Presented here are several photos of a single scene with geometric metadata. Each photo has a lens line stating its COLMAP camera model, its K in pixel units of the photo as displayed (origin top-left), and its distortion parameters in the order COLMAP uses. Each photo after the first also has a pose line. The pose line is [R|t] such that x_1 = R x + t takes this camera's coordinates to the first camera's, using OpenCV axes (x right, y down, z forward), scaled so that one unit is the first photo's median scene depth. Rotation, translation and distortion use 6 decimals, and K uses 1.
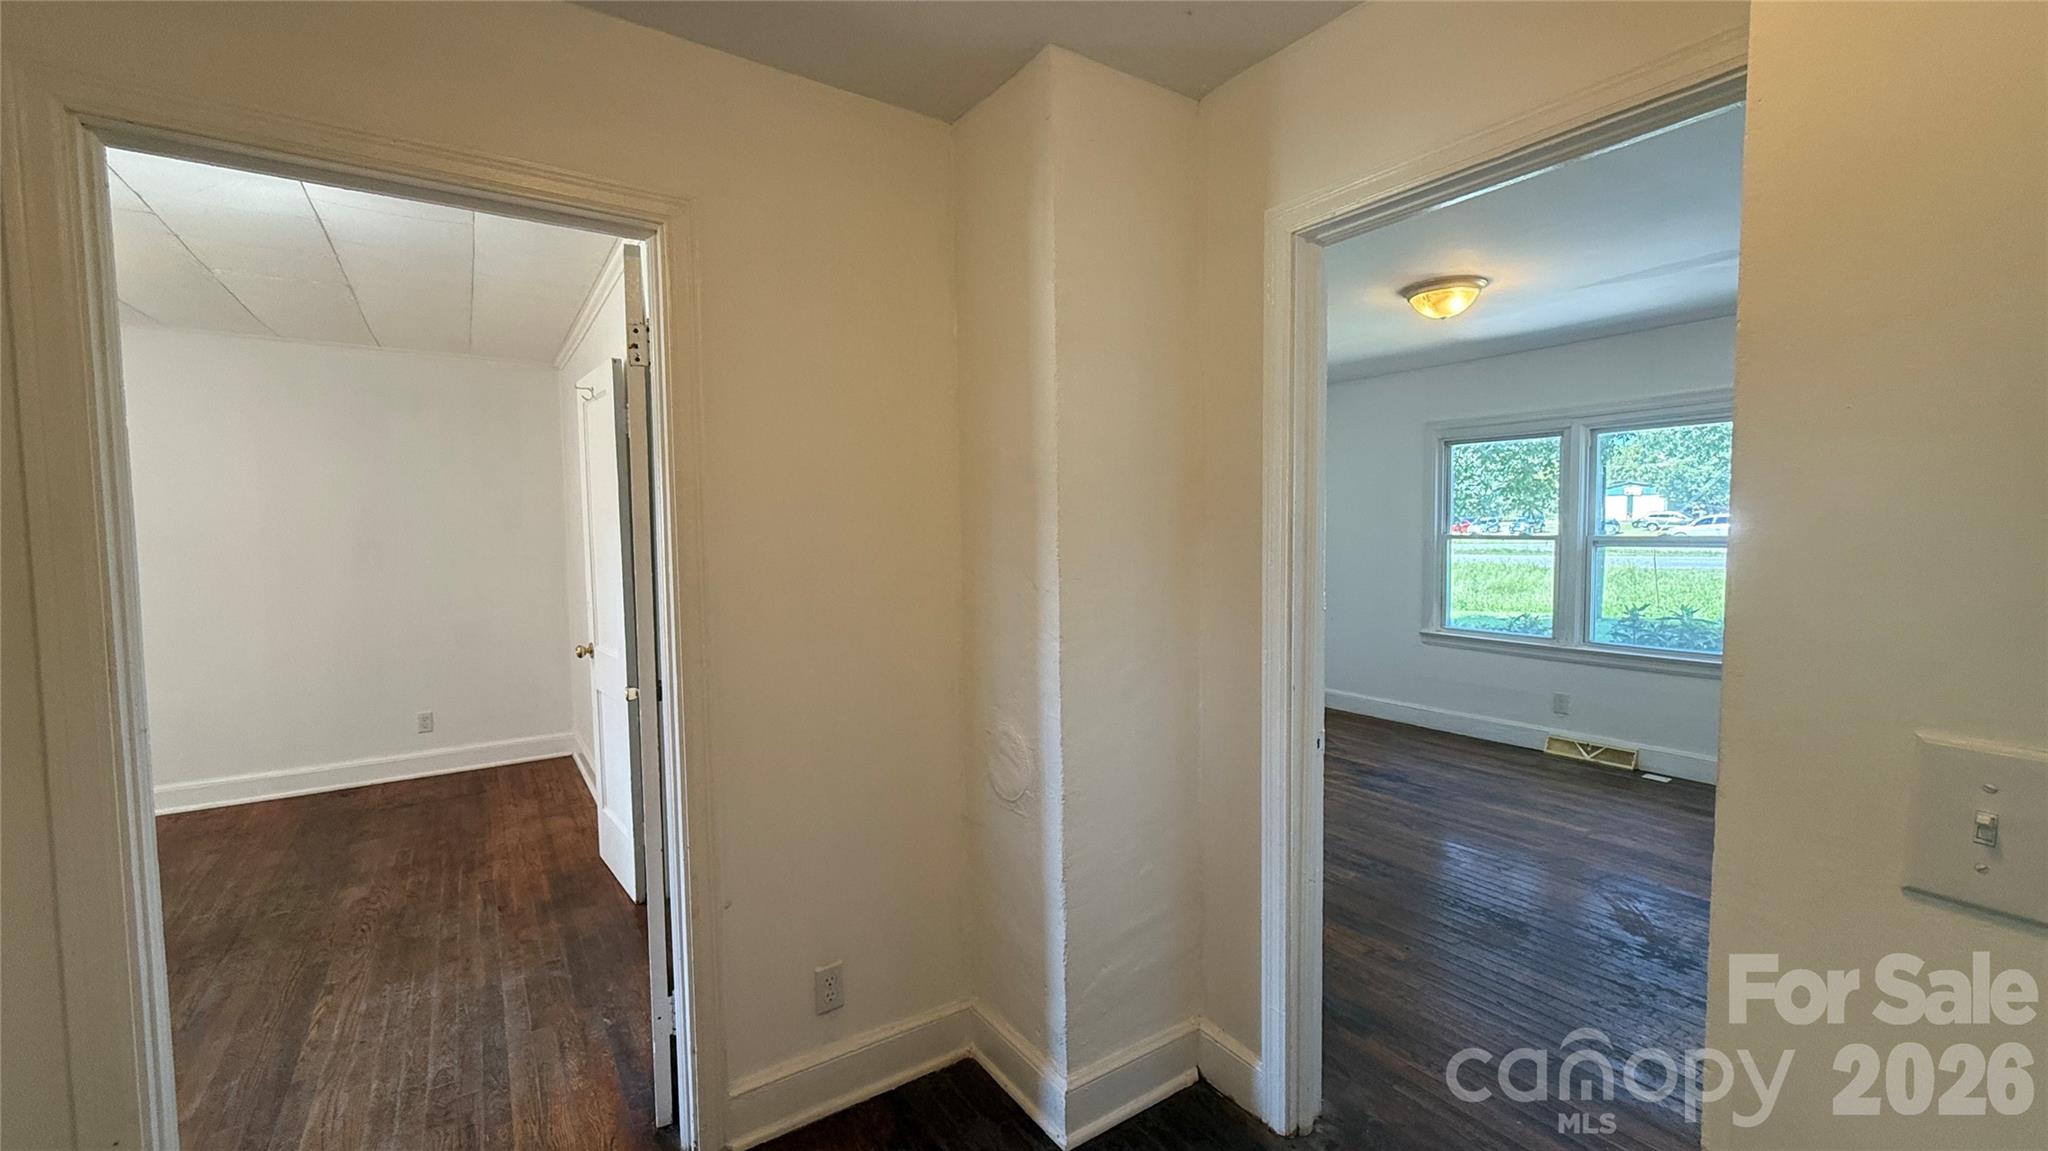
lens RADIAL K [[815.7, 0, 1029.7], [0, 815.7, 572.0], [0, 0, 1]] dist [-0.000402, 0.000017]
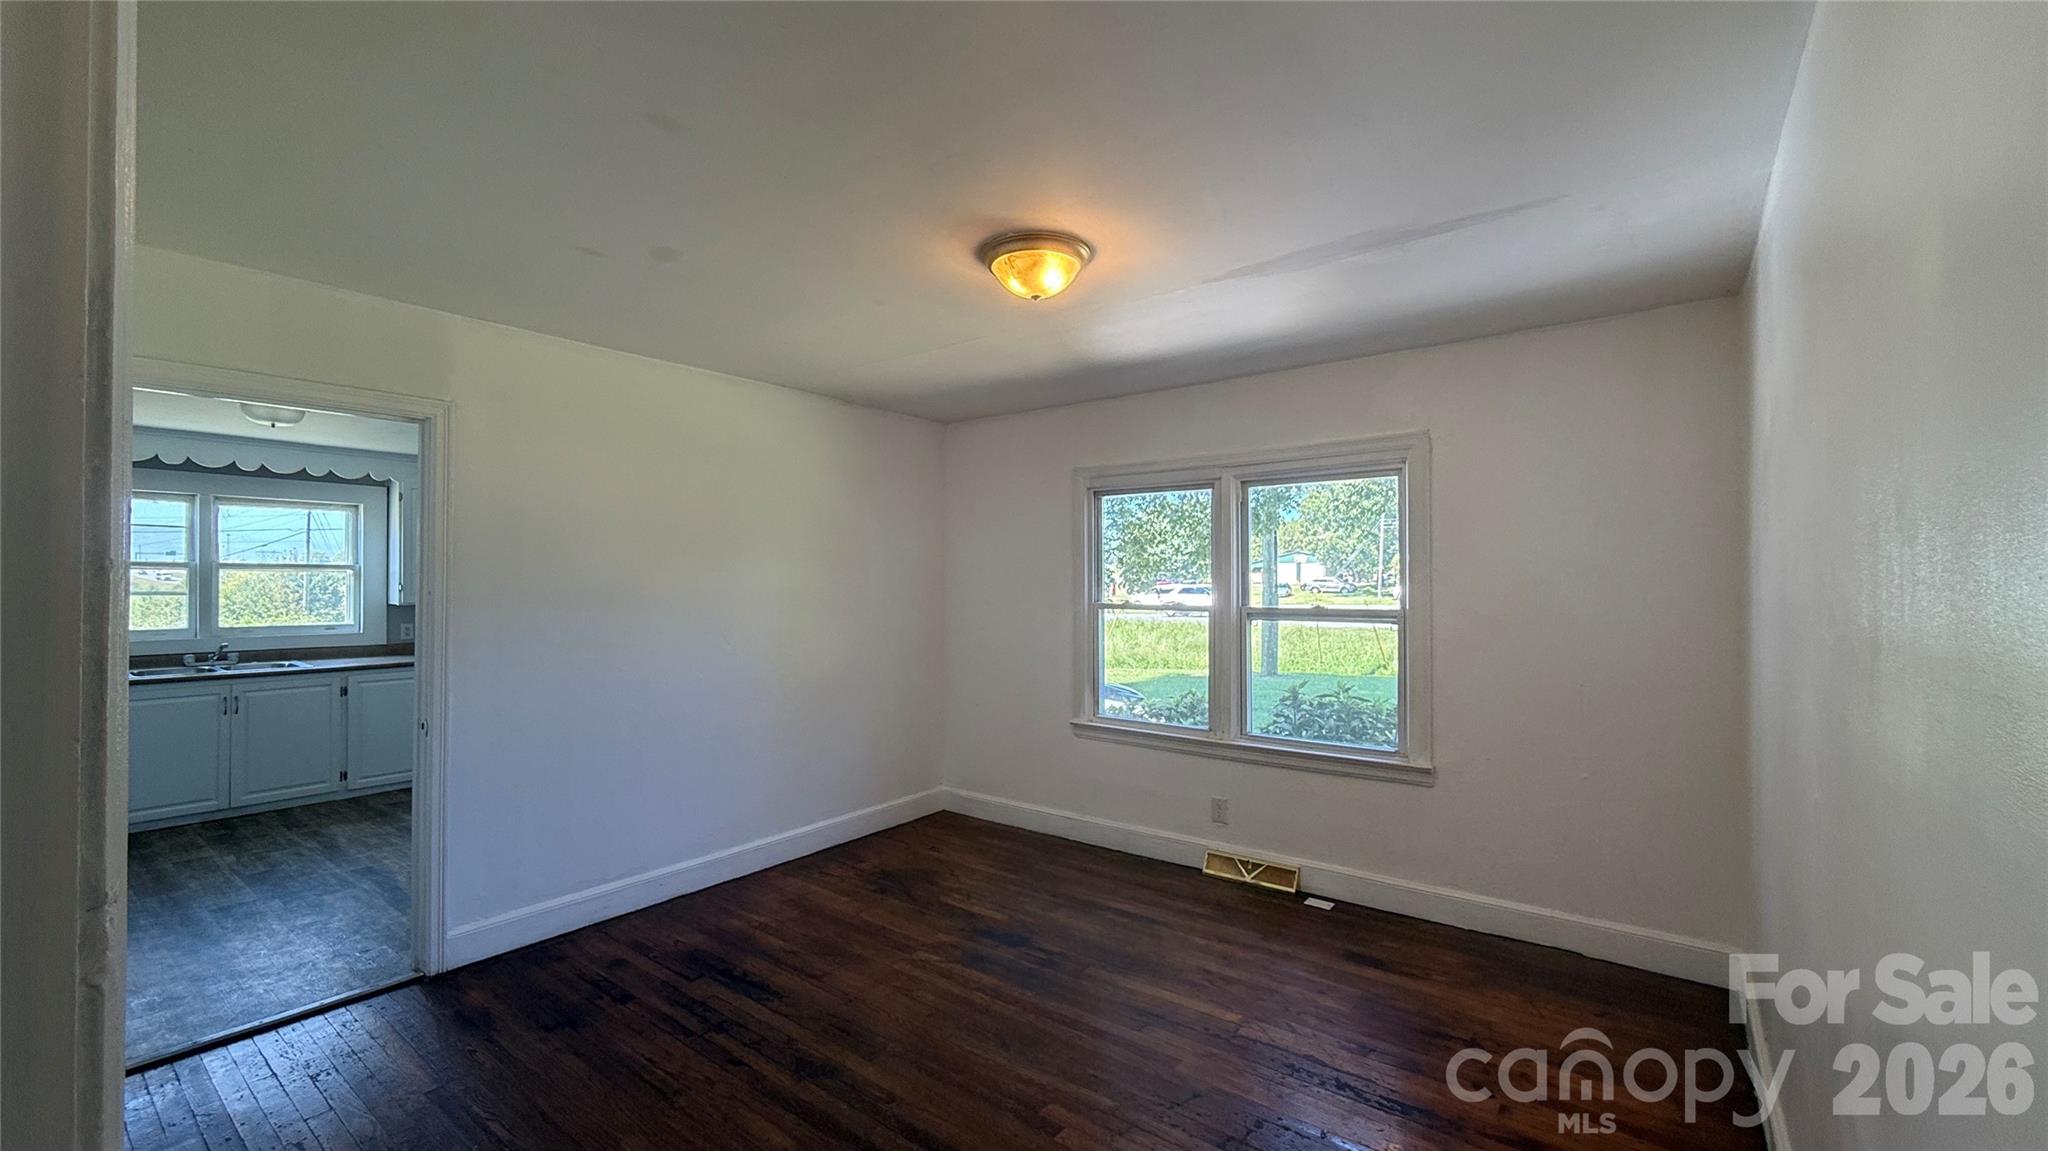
lens RADIAL K [[815.7, 0, 1029.7], [0, 815.7, 572.0], [0, 0, 1]] dist [-0.000402, 0.000017]
pose [[0.951017, 0.016068, 0.308721, 0.216380], [0.005989, 0.997503, -0.070367, -0.022608], [-0.309081, 0.068769, 0.948546, 0.267924]]
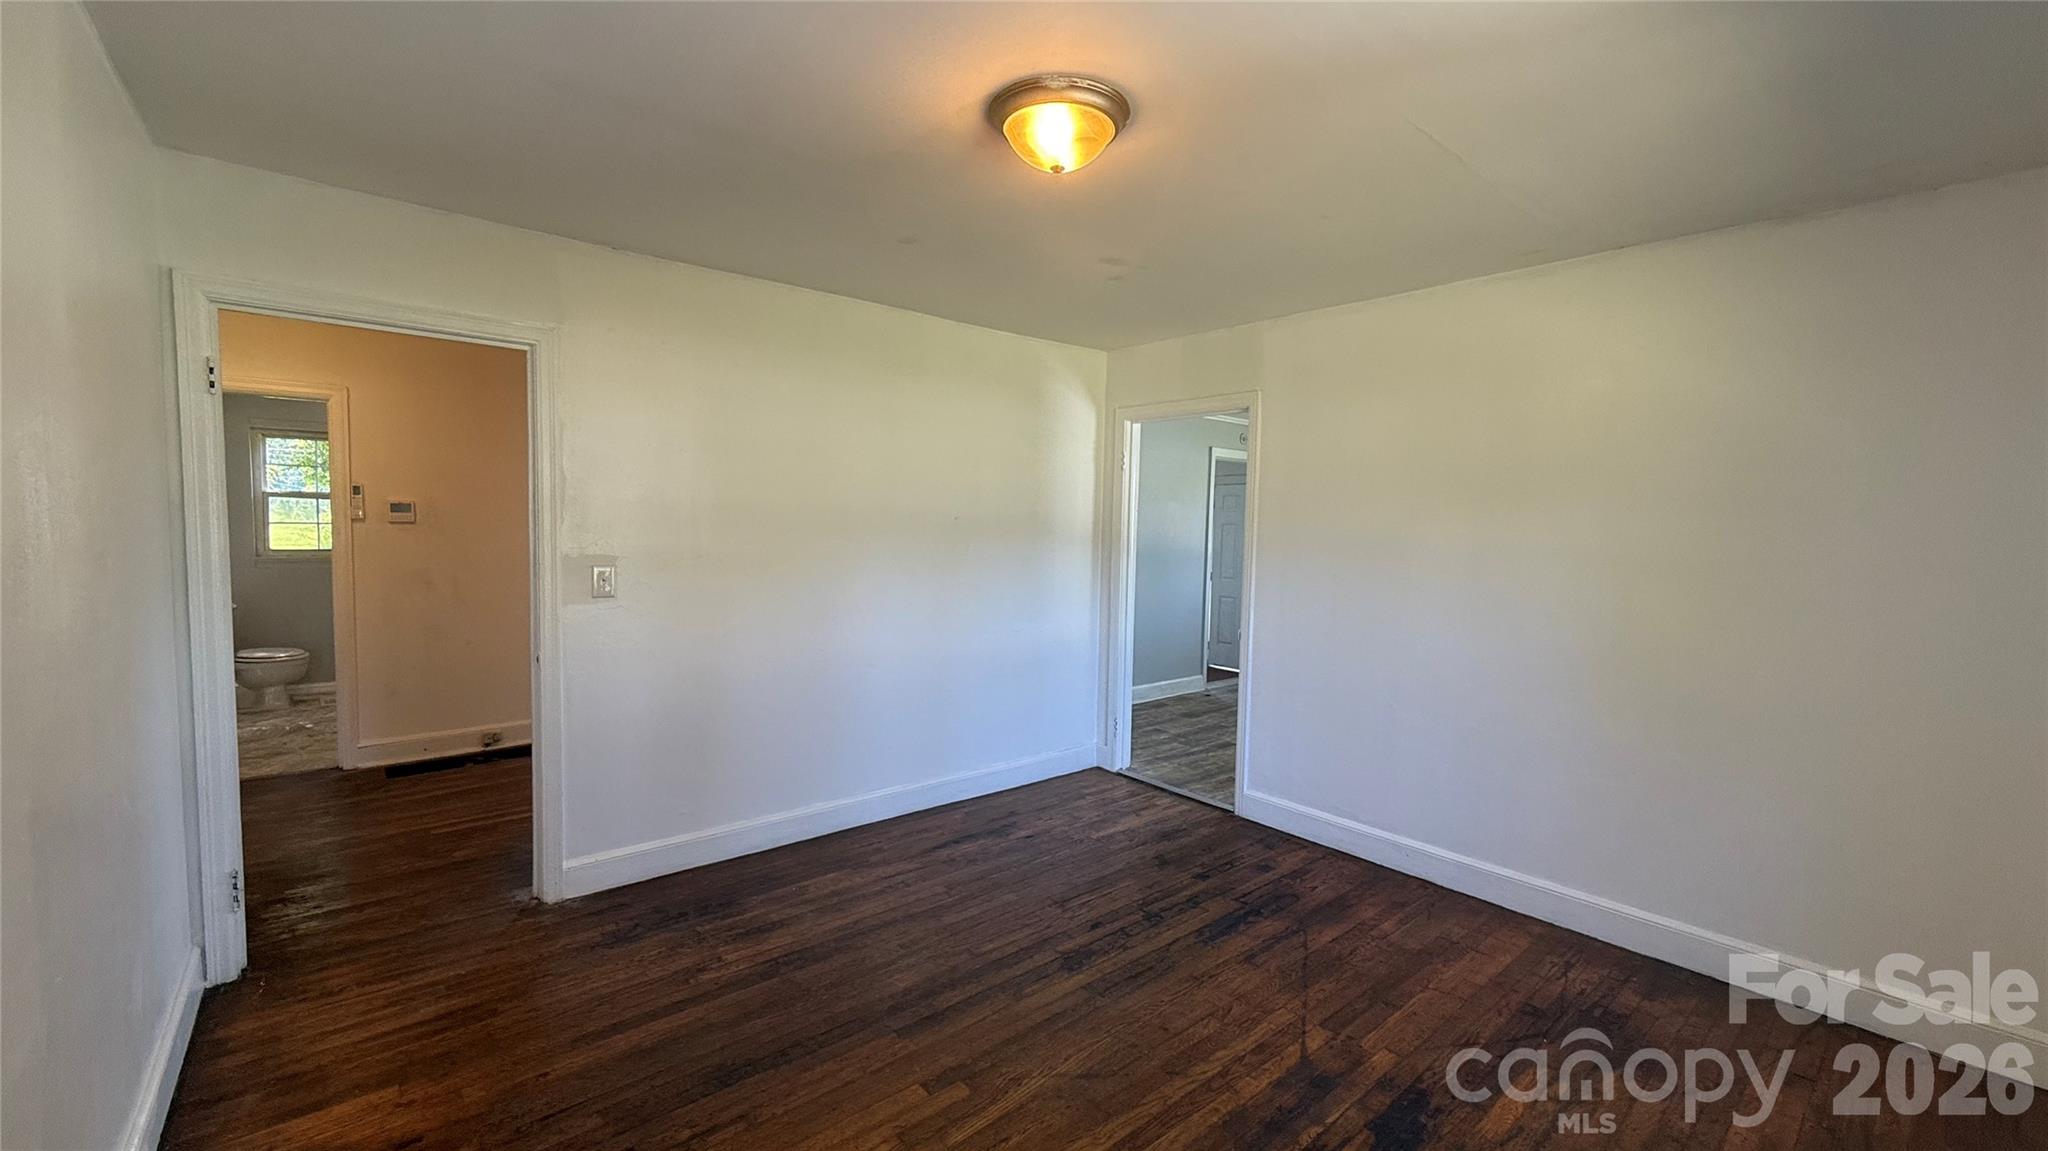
lens RADIAL K [[815.7, 0, 1029.7], [0, 815.7, 572.0], [0, 0, 1]] dist [-0.000402, 0.000017]
pose [[0.100282, 0.077140, -0.991964, 0.783403], [-0.077474, 0.994568, 0.069511, -0.059445], [0.991938, 0.069881, 0.105713, 0.688244]]
